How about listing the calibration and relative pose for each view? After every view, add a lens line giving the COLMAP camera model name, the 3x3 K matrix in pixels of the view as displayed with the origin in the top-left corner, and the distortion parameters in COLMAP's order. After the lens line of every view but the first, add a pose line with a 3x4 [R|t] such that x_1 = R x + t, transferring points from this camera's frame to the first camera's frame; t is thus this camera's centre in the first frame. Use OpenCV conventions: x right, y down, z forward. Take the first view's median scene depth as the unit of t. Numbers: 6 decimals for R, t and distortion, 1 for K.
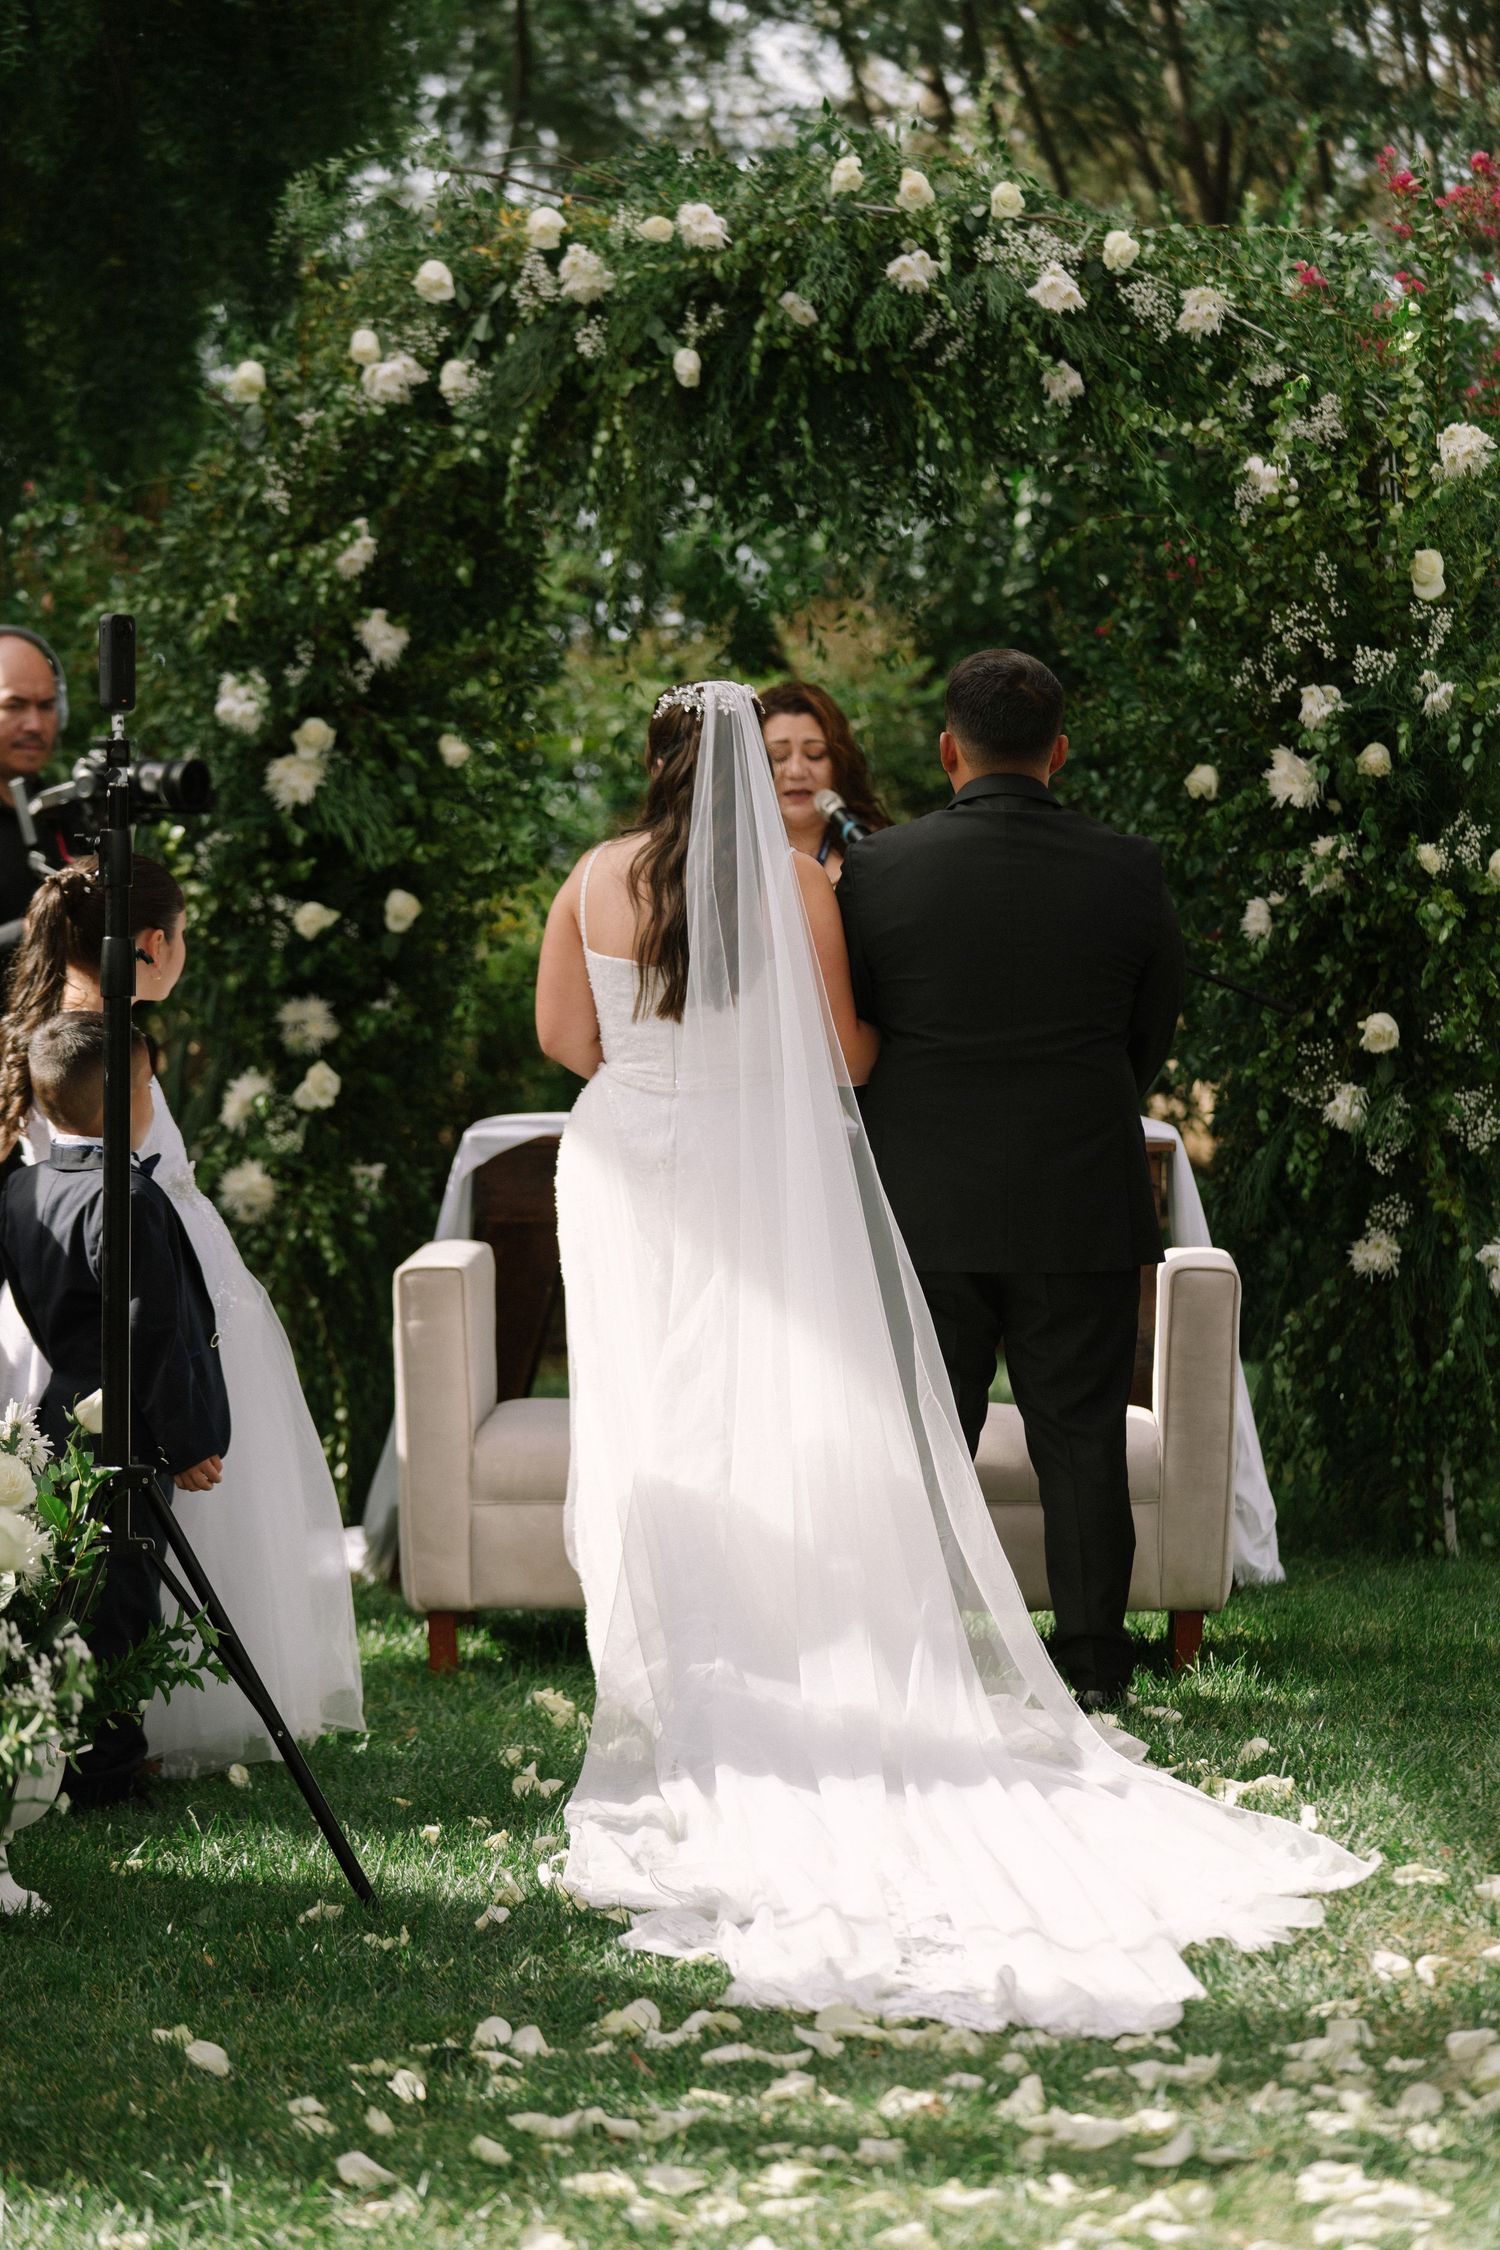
lens RADIAL K [[7090.1, 0, 742.0], [0, 7090.1, 1126.7], [0, 0, 1]] dist [-0.164296, 0.000000]
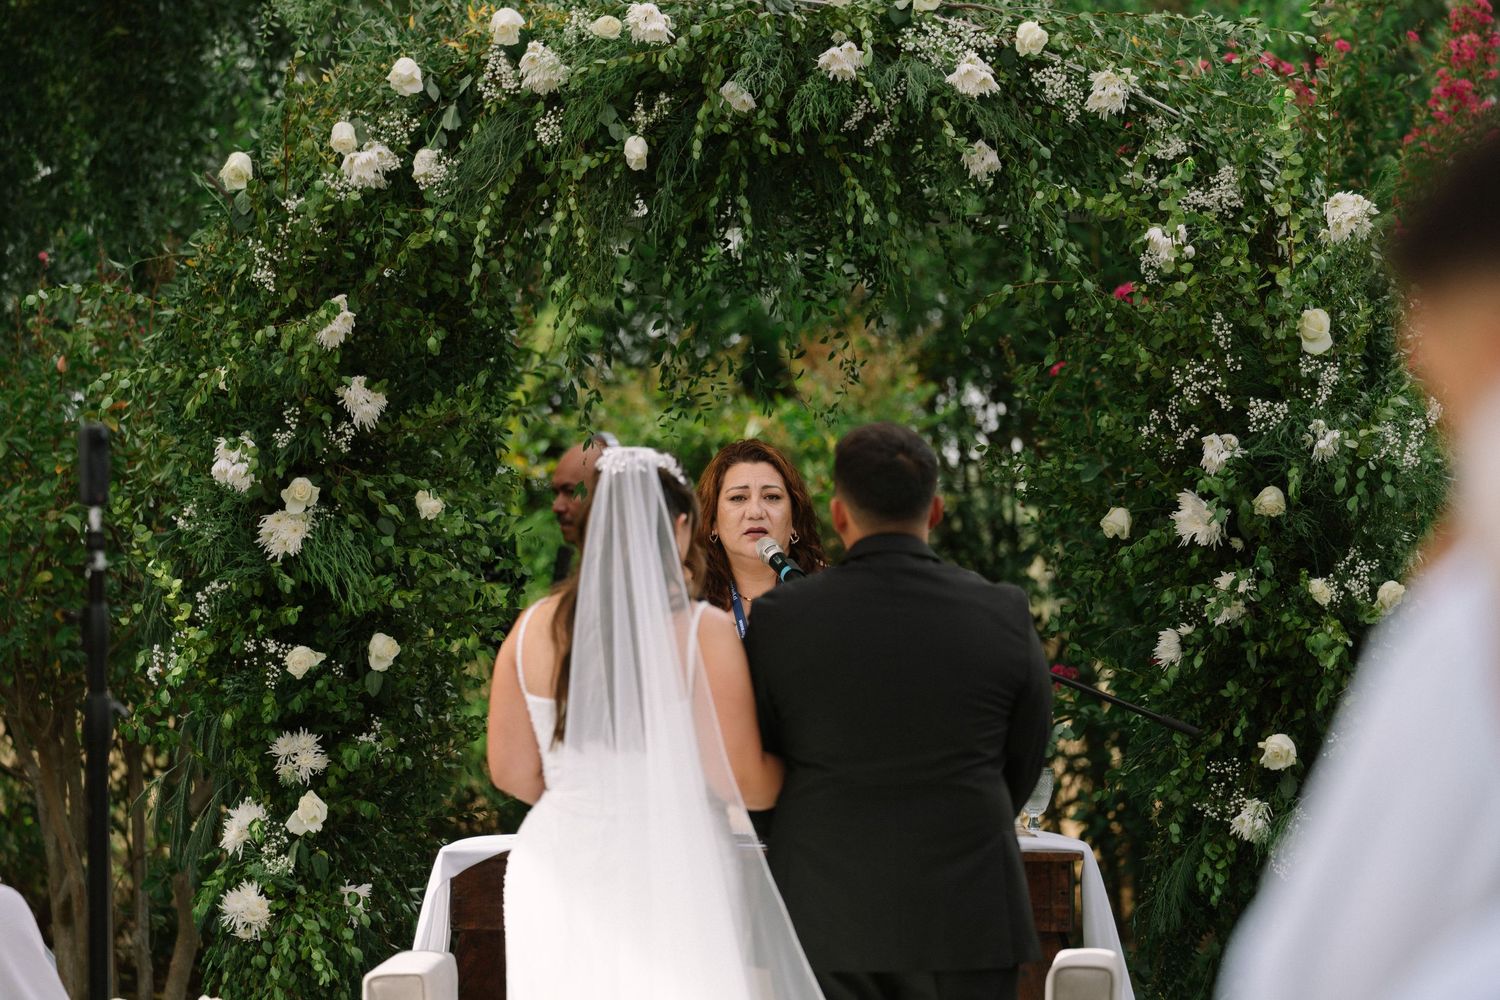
lens RADIAL K [[8302.1, 0, 744.0], [0, 8302.1, 495.8], [0, 0, 1]] dist [-0.091915, 0.000000]
pose [[0.999636, -0.013810, -0.023172, 0.038022], [0.012826, 0.999032, -0.042075, 0.000163], [0.023730, 0.041762, 0.998846, -0.282304]]
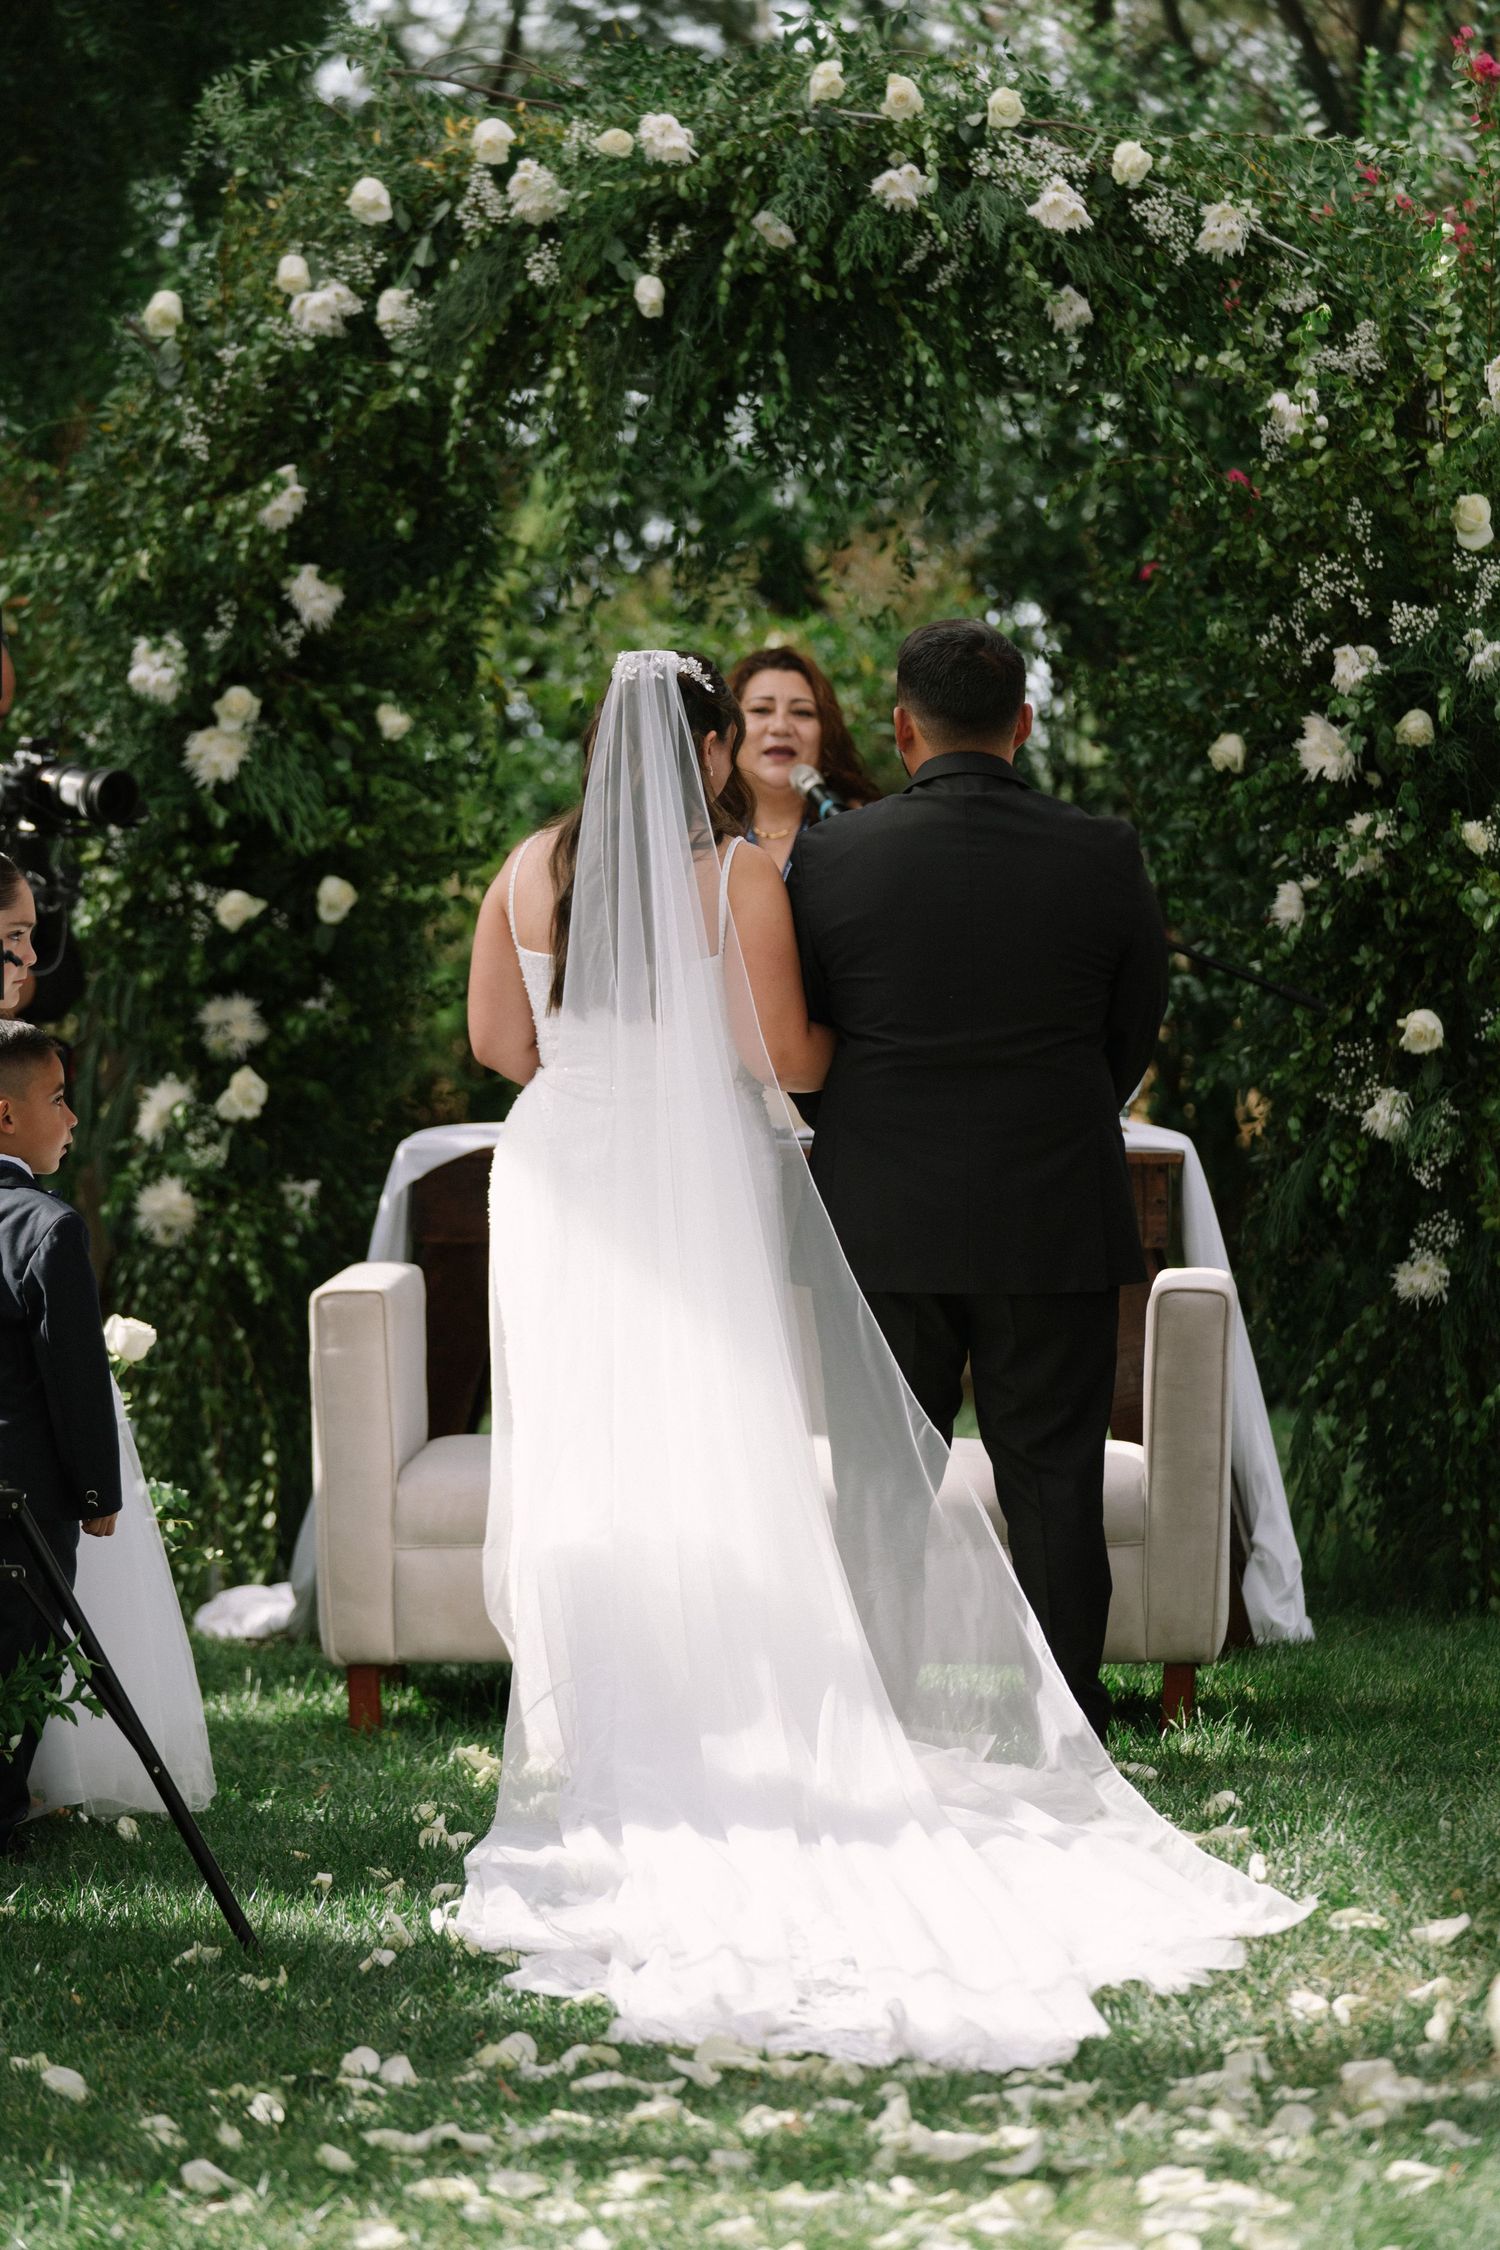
lens RADIAL K [[9154.6, 0, 760.9], [0, 9154.6, 1119.3], [0, 0, 1]] dist [-0.197035, 0.000000]
pose [[0.999825, -0.002881, -0.018471, 0.027641], [0.002819, 0.999990, -0.003397, 0.001614], [0.018480, 0.003345, 0.999824, -0.163572]]
